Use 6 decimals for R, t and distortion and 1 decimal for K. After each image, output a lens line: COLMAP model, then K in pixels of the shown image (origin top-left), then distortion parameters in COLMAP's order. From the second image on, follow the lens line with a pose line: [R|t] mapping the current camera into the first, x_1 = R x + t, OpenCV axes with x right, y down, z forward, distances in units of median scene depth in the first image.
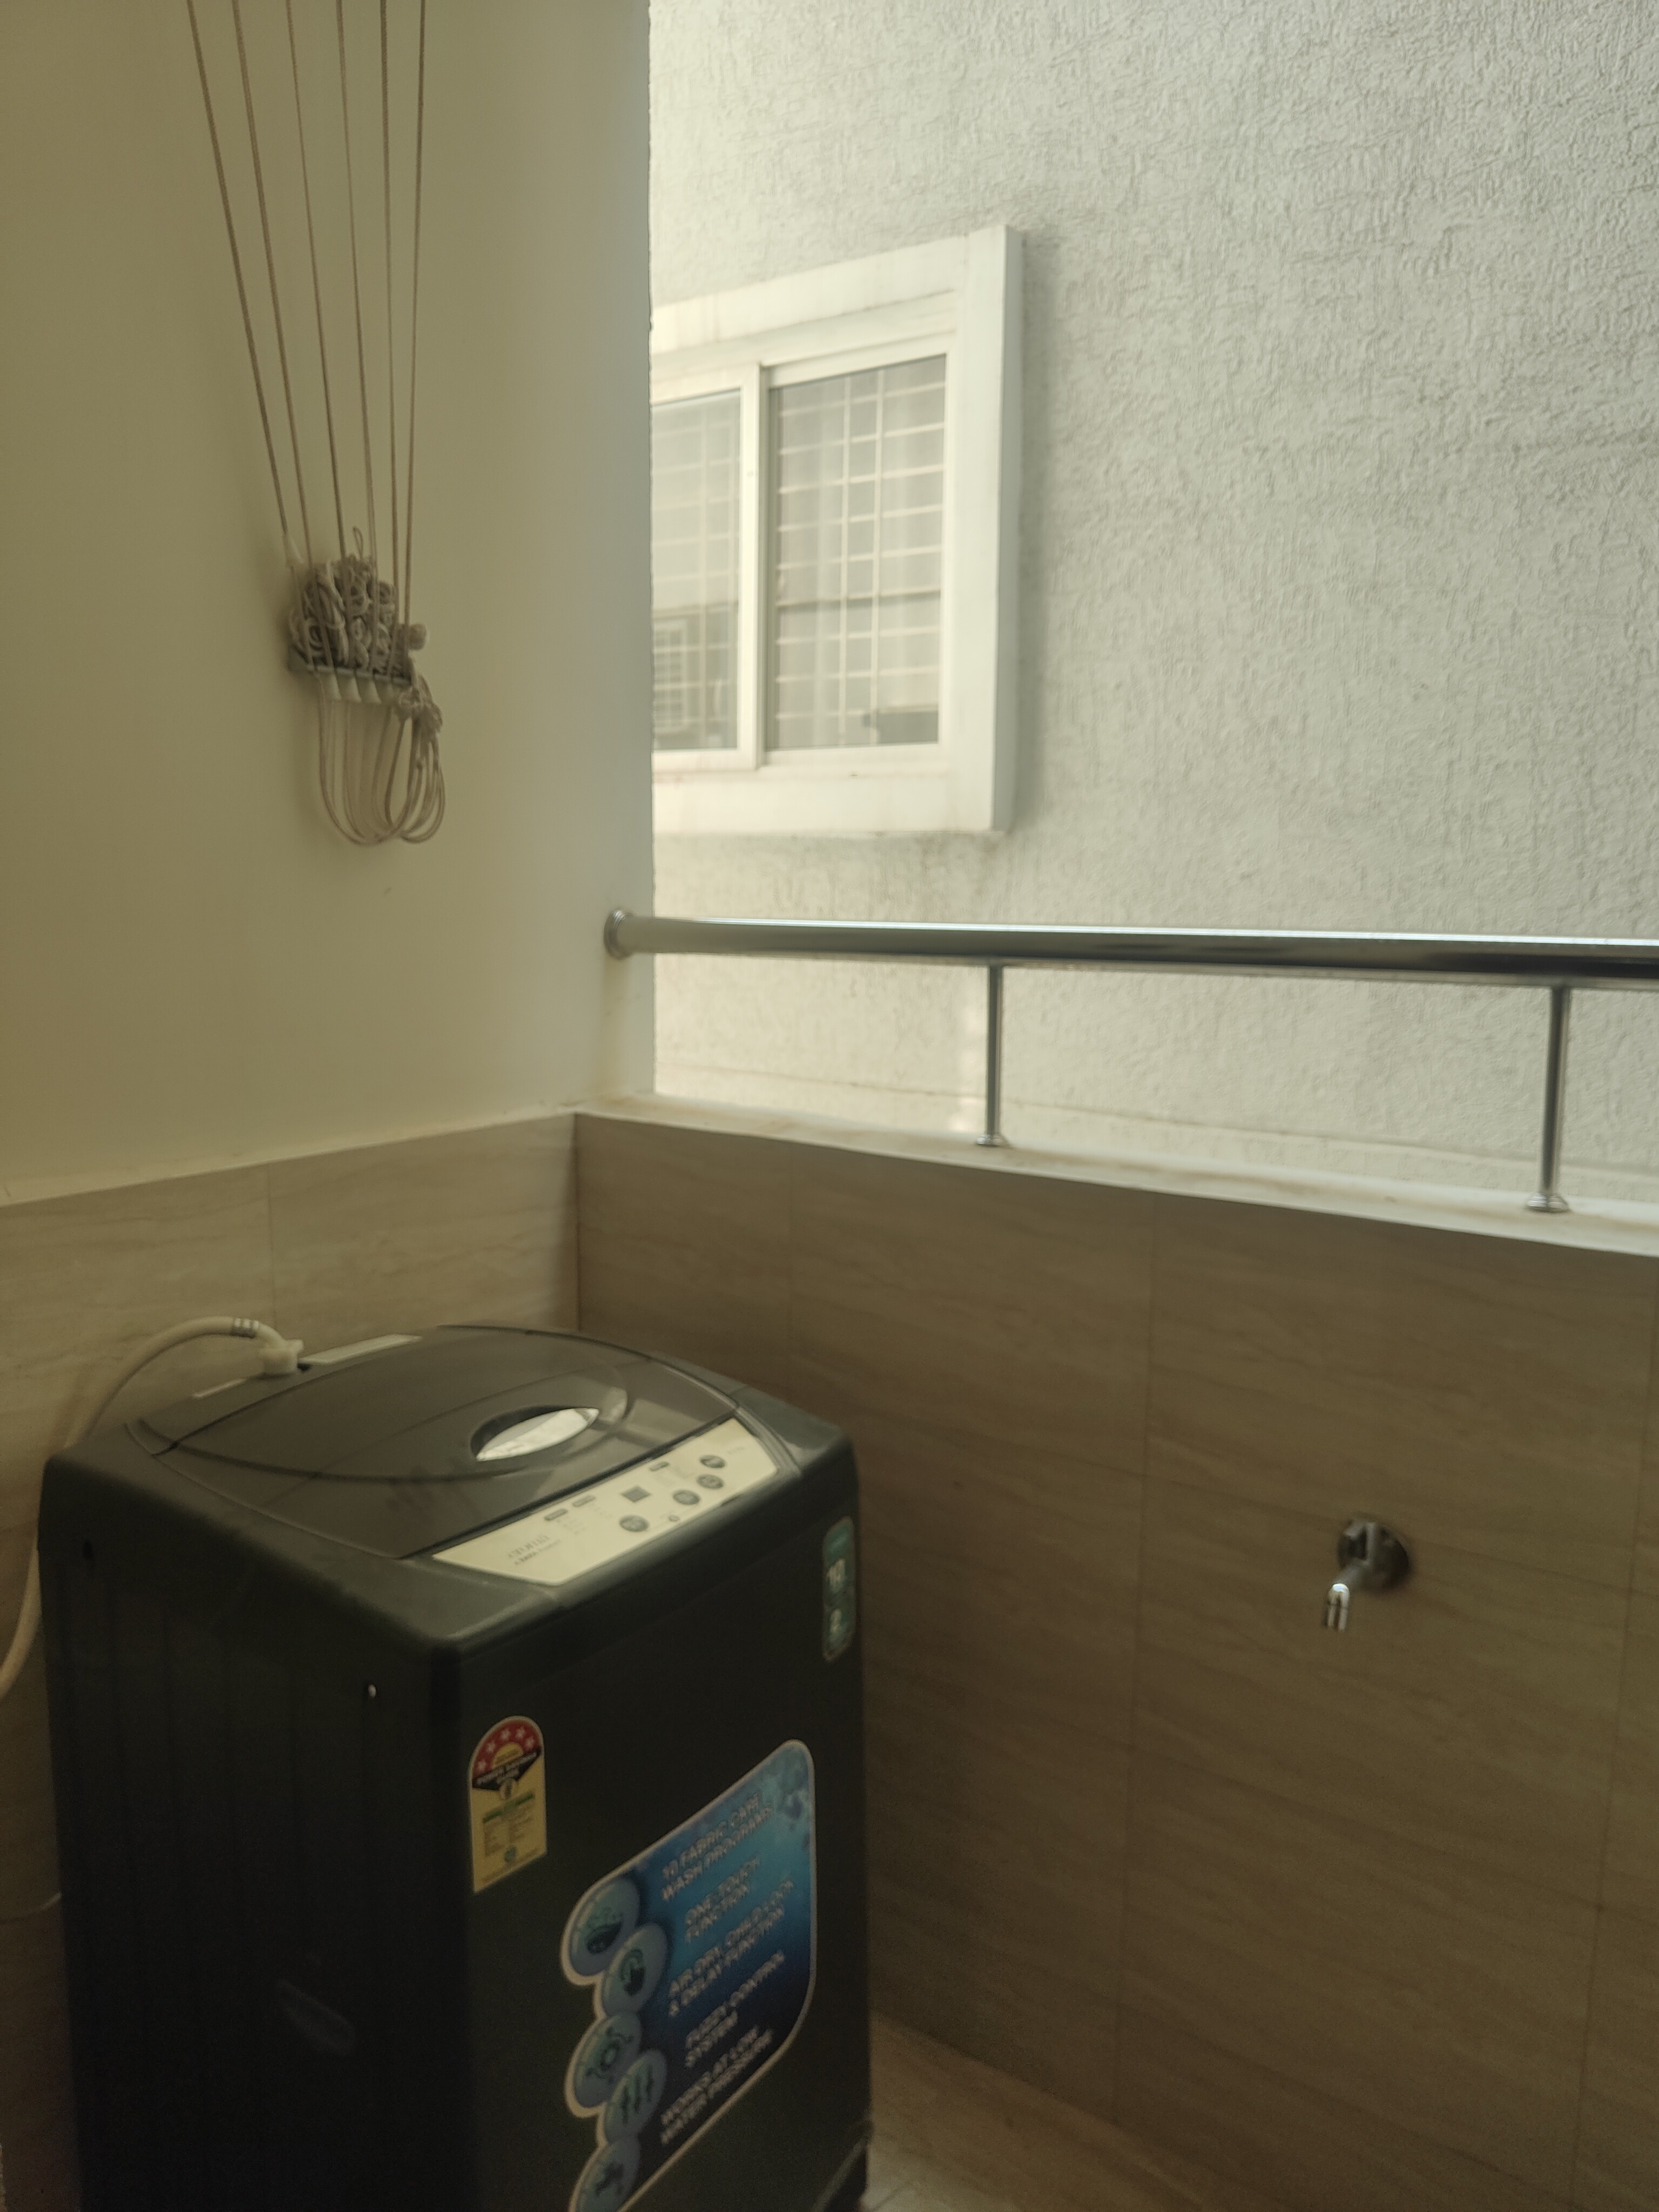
lens RADIAL K [[1542.4, 0, 826.0], [0, 1542.4, 1112.9], [0, 0, 1]] dist [0.005184, 0.008451]
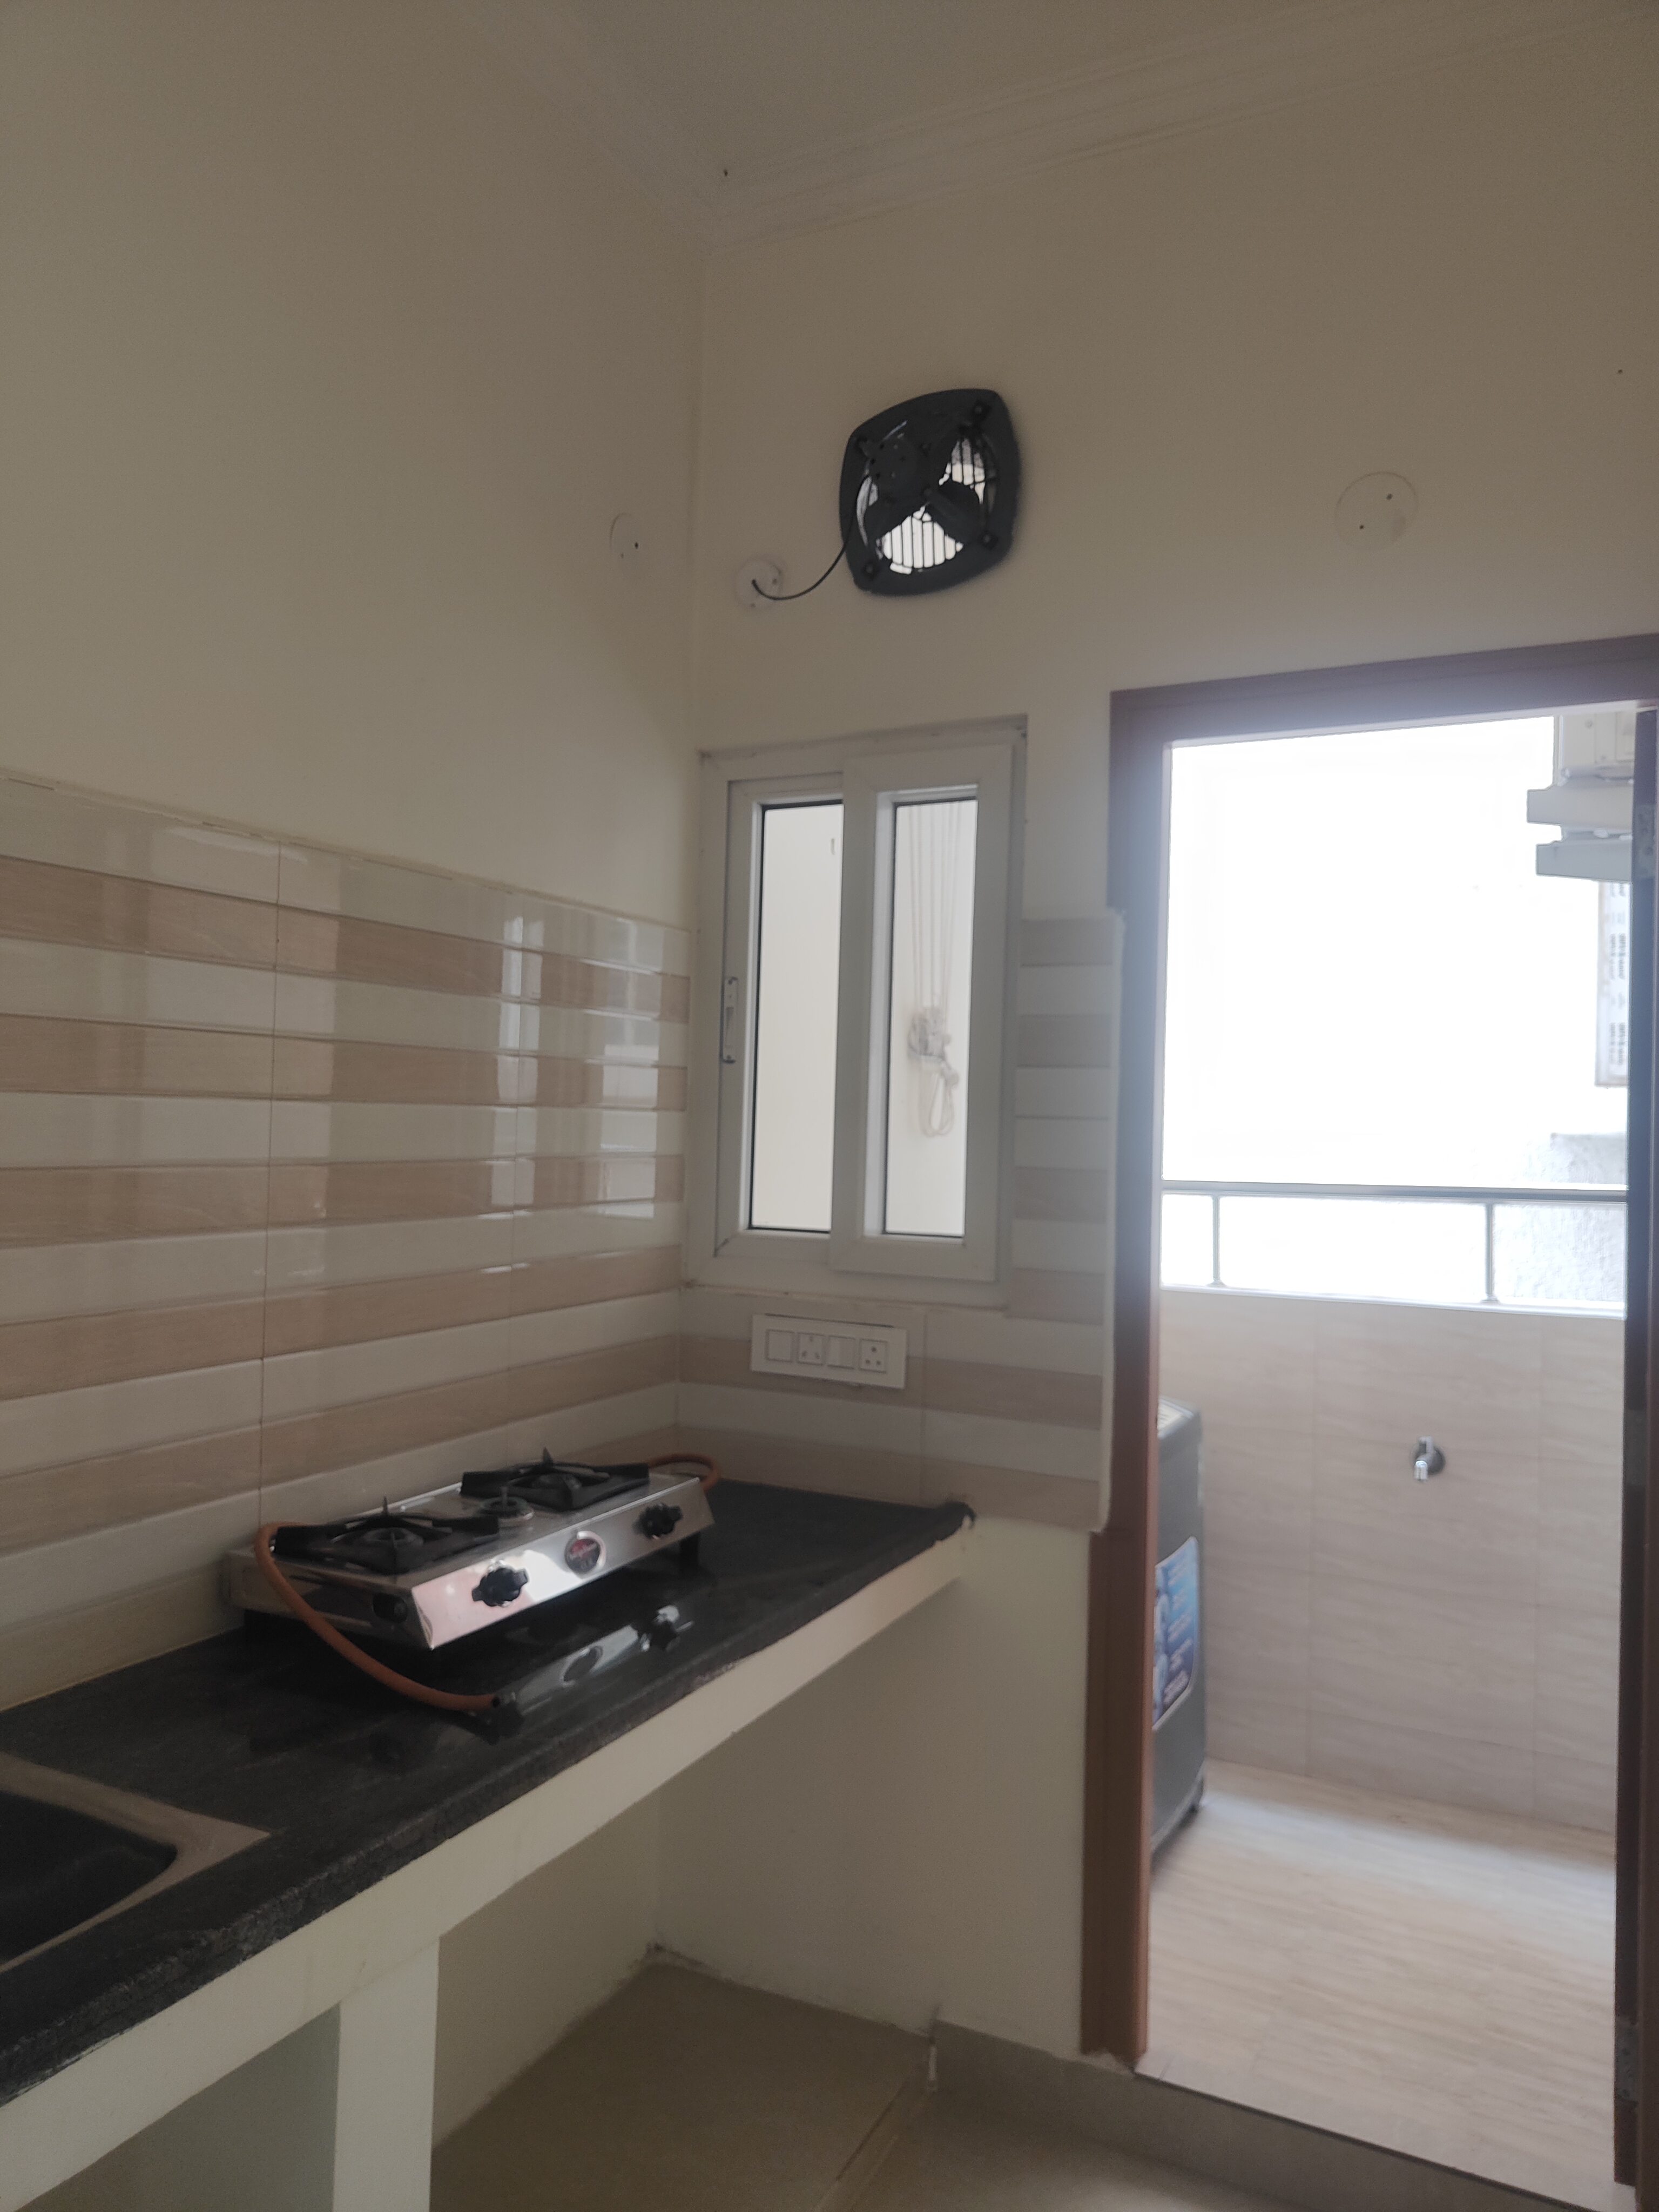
lens RADIAL K [[1542.4, 0, 832.7], [0, 1542.4, 1097.8], [0, 0, 1]] dist [0.005184, 0.008451]
pose [[0.993919, 0.005904, 0.109959, -0.774424], [0.011298, 0.987825, -0.155157, 0.111320], [-0.109537, 0.155455, 0.981751, -1.219934]]
